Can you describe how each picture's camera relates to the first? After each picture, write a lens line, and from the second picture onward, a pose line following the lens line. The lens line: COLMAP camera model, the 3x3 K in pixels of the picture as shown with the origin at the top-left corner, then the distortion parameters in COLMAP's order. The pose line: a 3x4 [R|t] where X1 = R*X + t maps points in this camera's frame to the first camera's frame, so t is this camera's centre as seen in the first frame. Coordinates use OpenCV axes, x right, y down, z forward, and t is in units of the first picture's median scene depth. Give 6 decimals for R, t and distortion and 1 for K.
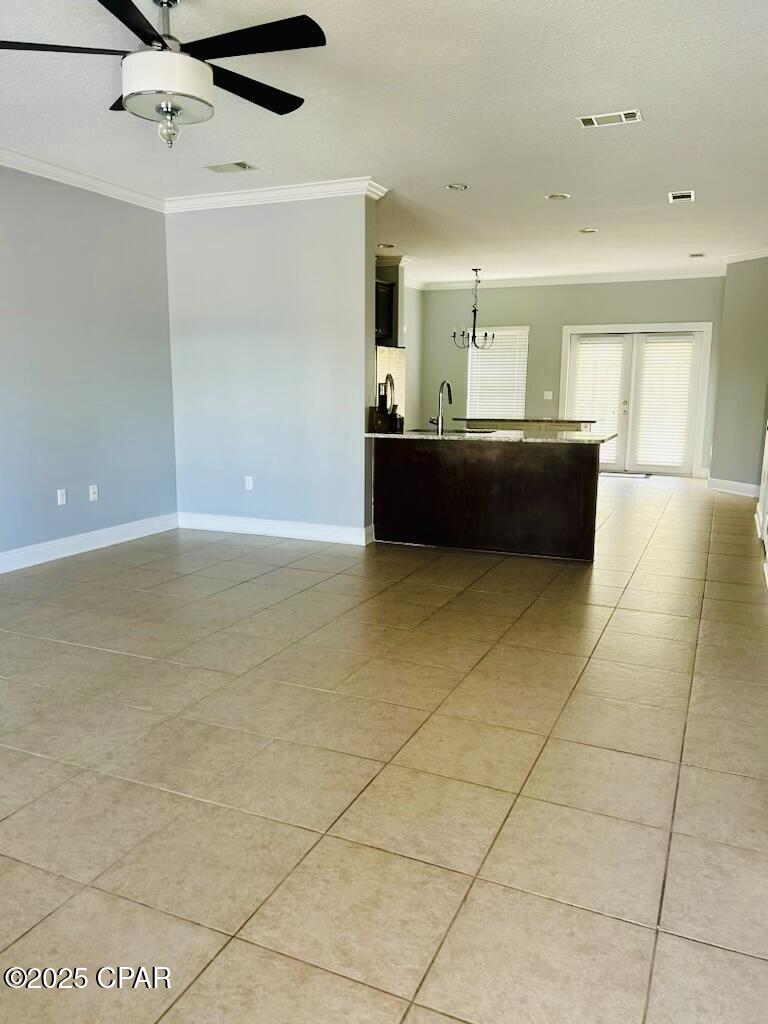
lens RADIAL K [[772.0, 0, 384.0], [0, 772.0, 512.0], [0, 0, 1]] dist [0.089076, -0.167866]
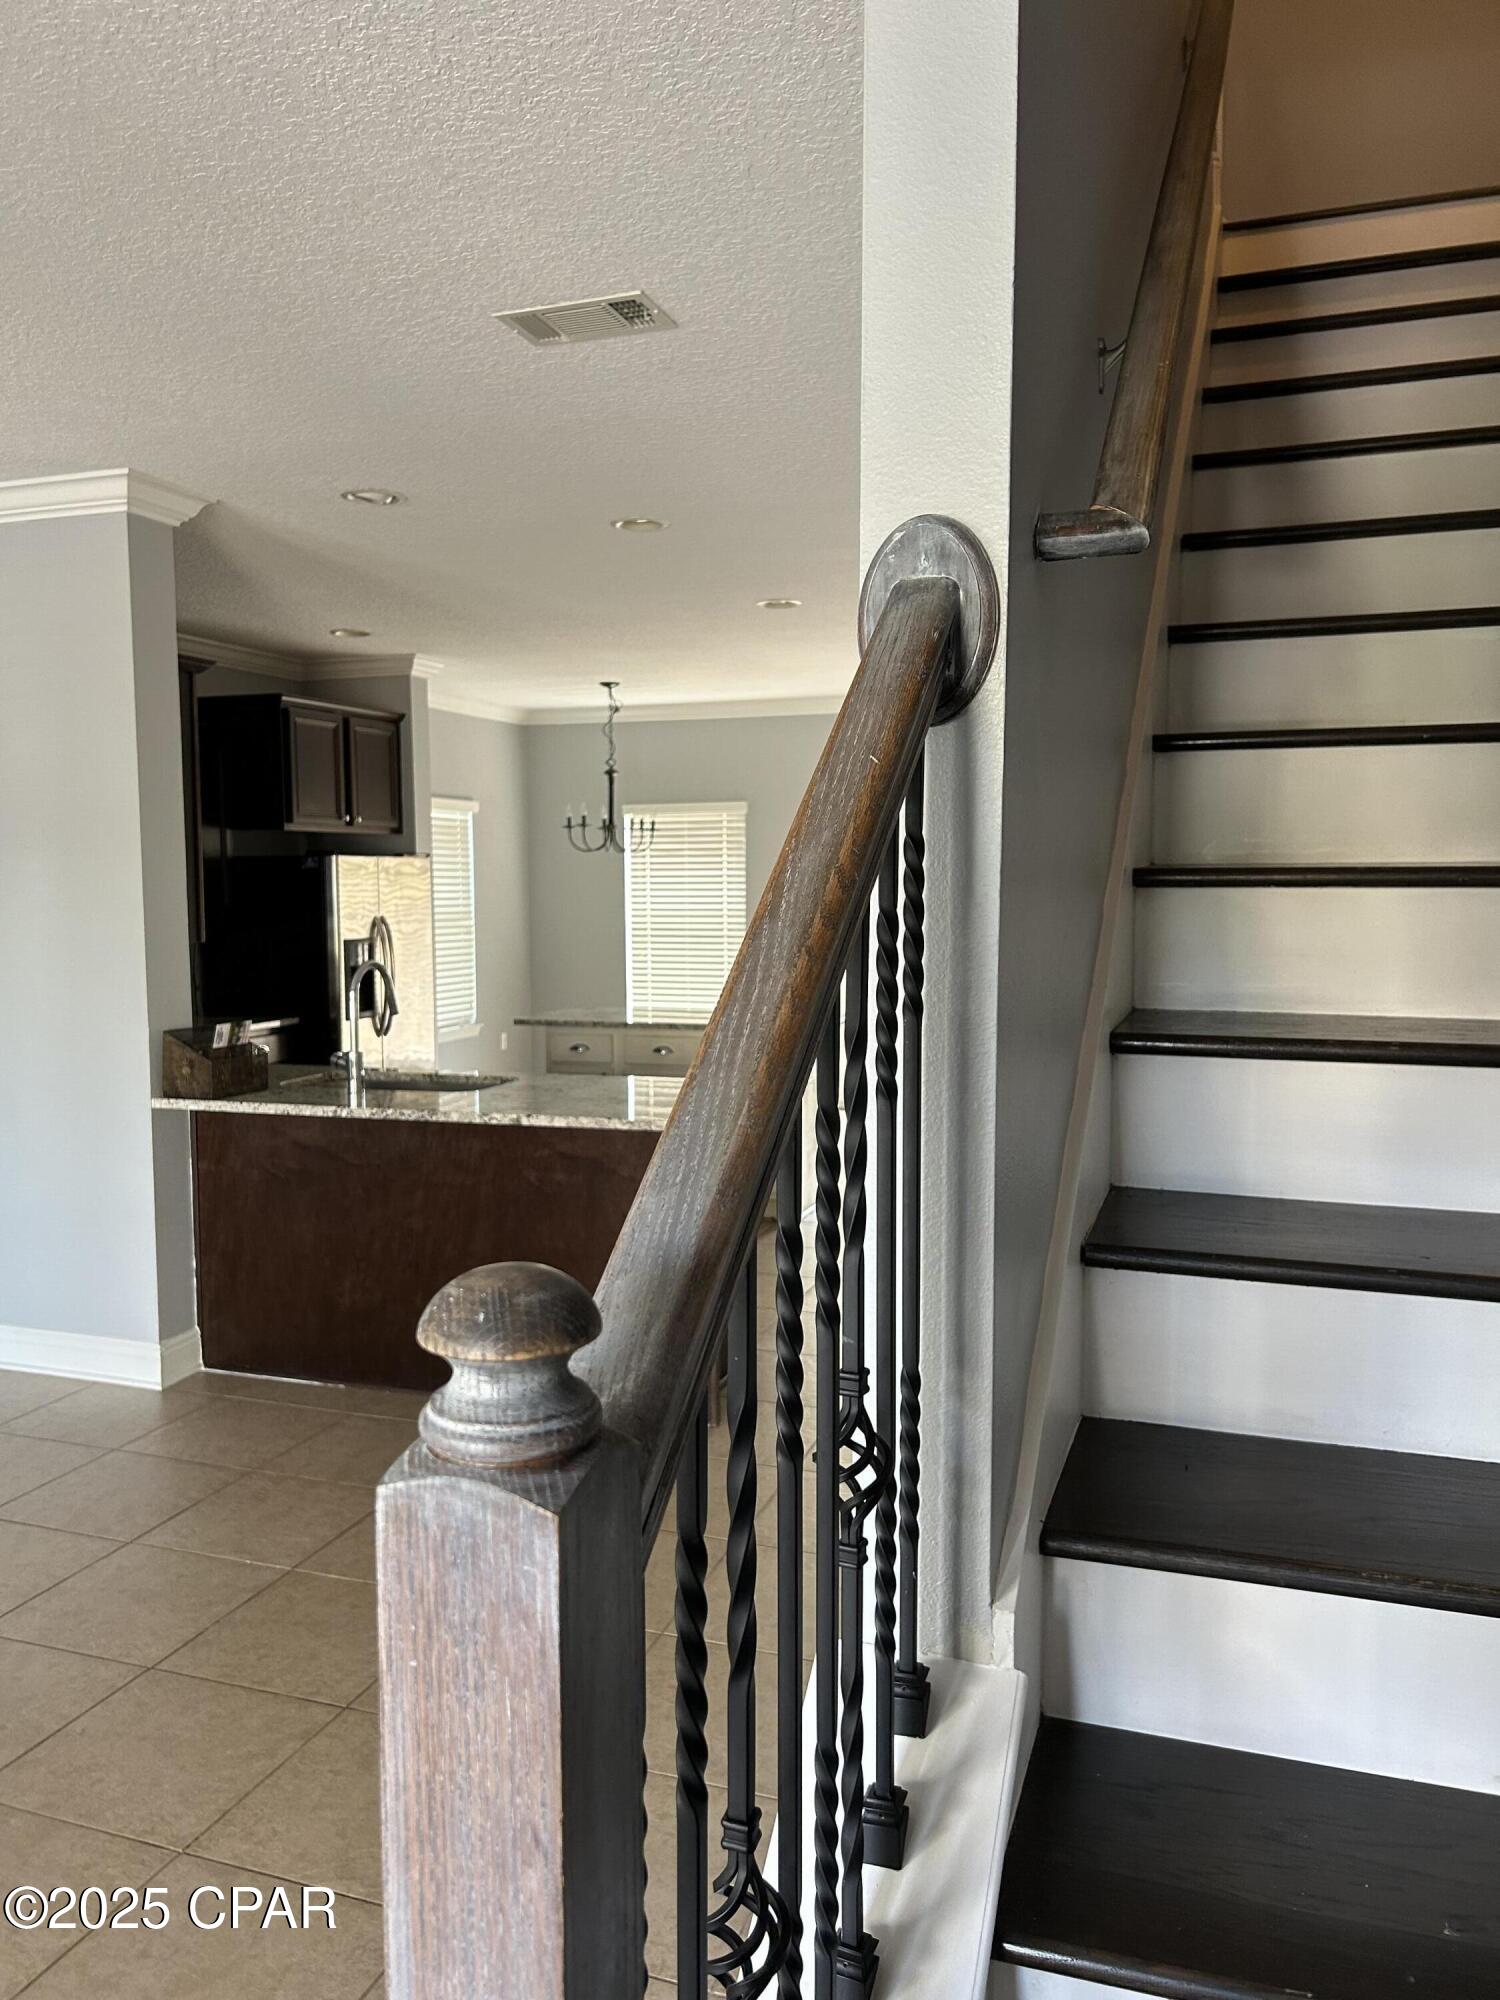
lens RADIAL K [[1507.8, 0, 750.0], [0, 1507.8, 1000.0], [0, 0, 1]] dist [0.089076, -0.167866]
pose [[0.996740, -0.017885, 0.078672, 0.258463], [0.024794, 0.995834, -0.087749, -0.092365], [-0.076775, 0.089413, 0.993031, 0.252335]]
